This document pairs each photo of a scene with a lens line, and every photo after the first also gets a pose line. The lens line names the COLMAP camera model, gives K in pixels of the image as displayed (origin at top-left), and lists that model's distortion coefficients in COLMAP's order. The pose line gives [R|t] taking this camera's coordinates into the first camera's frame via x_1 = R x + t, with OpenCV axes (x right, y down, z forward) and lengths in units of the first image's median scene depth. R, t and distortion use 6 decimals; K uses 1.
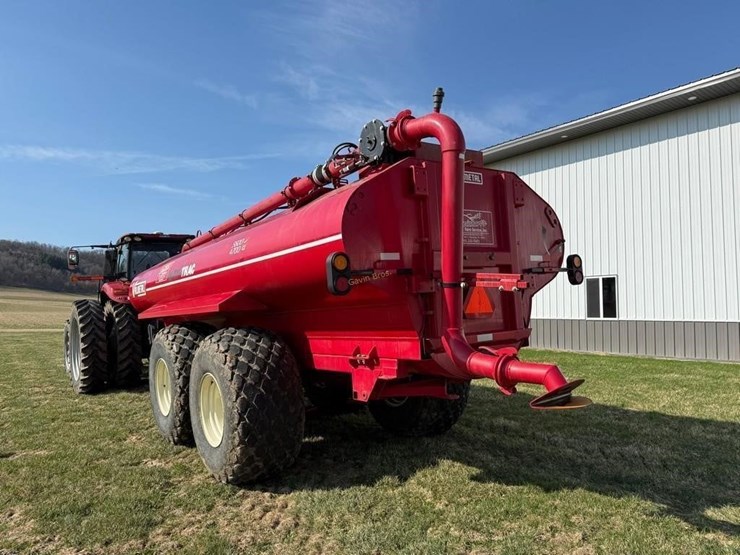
lens RADIAL K [[518.9, 0, 371.1], [0, 518.9, 283.6], [0, 0, 1]] dist [0.057359, -0.065253]
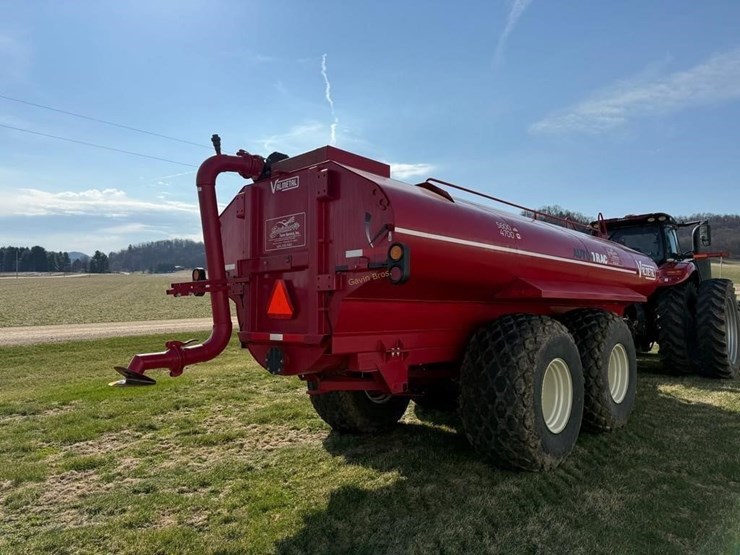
lens RADIAL K [[518.9, 0, 371.1], [0, 518.9, 283.6], [0, 0, 1]] dist [0.057359, -0.065253]
pose [[0.187654, 0.006769, -0.982212, 1.078197], [0.040186, 0.999086, 0.014562, -0.011135], [0.981413, -0.042204, 0.187211, 0.827888]]
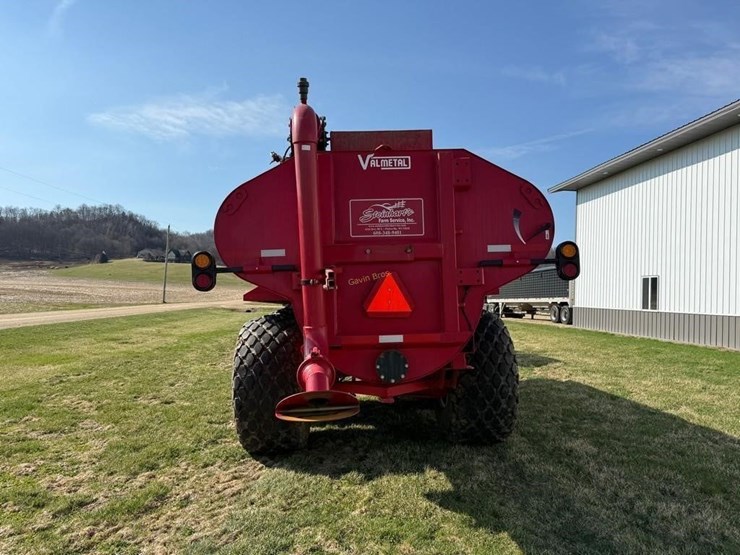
lens RADIAL K [[518.9, 0, 371.1], [0, 518.9, 283.6], [0, 0, 1]] dist [0.057359, -0.065253]
pose [[0.837833, 0.010879, -0.545818, 0.568924], [0.003215, 0.999686, 0.024860, -0.013393], [0.545917, -0.022583, 0.837535, 0.185168]]
